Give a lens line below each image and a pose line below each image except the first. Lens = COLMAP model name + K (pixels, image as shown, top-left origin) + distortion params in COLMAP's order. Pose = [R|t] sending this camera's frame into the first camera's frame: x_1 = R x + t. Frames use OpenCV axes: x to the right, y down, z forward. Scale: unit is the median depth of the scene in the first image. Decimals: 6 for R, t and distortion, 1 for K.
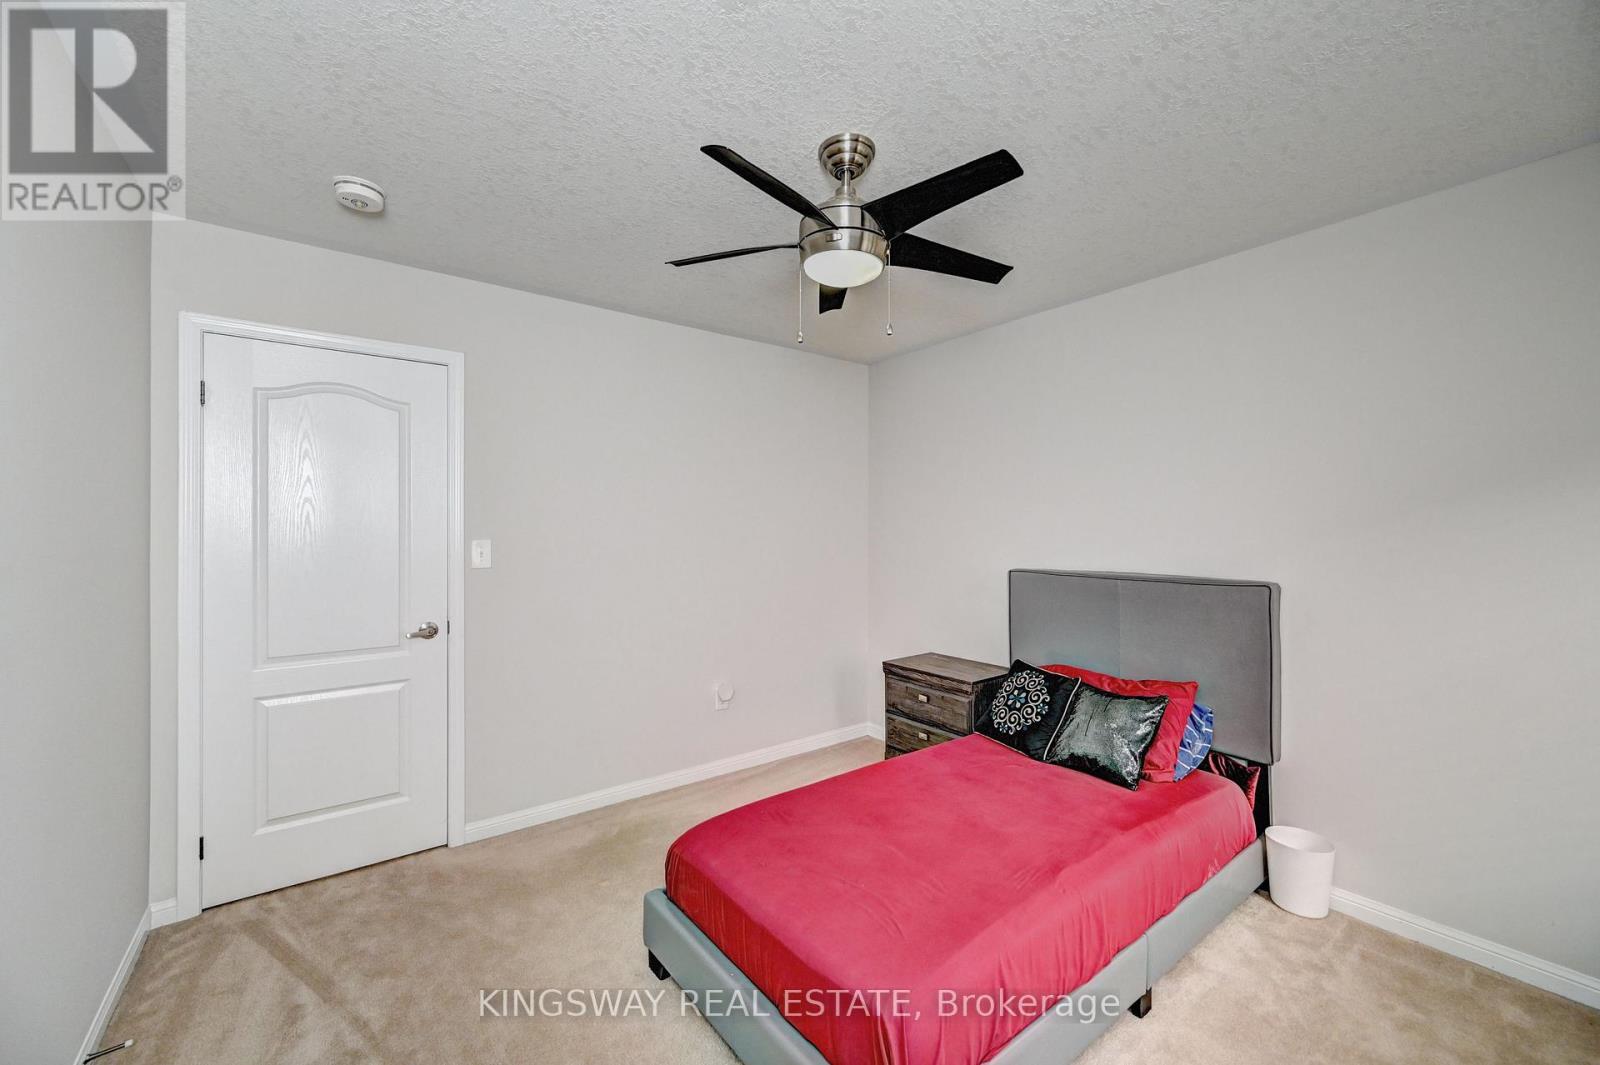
lens RADIAL K [[627.0, 0, 802.7], [0, 627.0, 532.0], [0, 0, 1]] dist [0.000244, -0.000056]
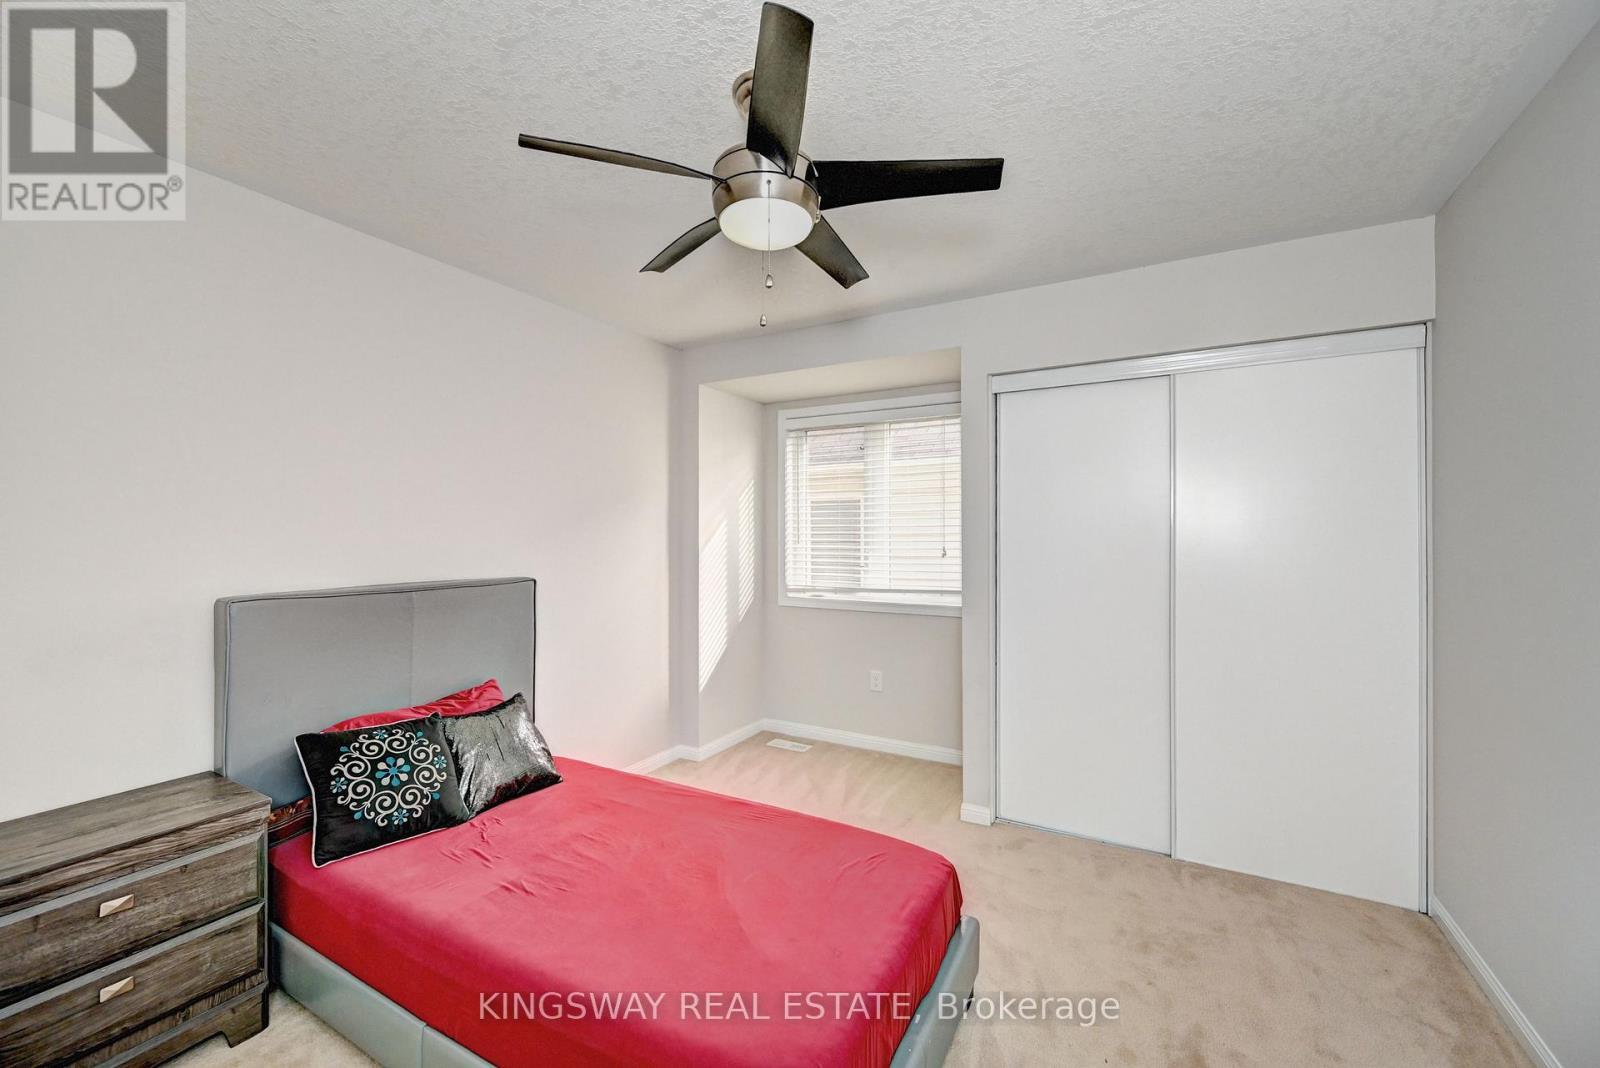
lens RADIAL K [[627.0, 0, 802.9], [0, 627.0, 536.0], [0, 0, 1]] dist [0.000244, -0.000056]
pose [[-0.403612, 0.003711, 0.914923, -0.462911], [-0.003067, 0.999981, -0.005409, 0.002401], [-0.914925, -0.004990, -0.403593, 0.811651]]
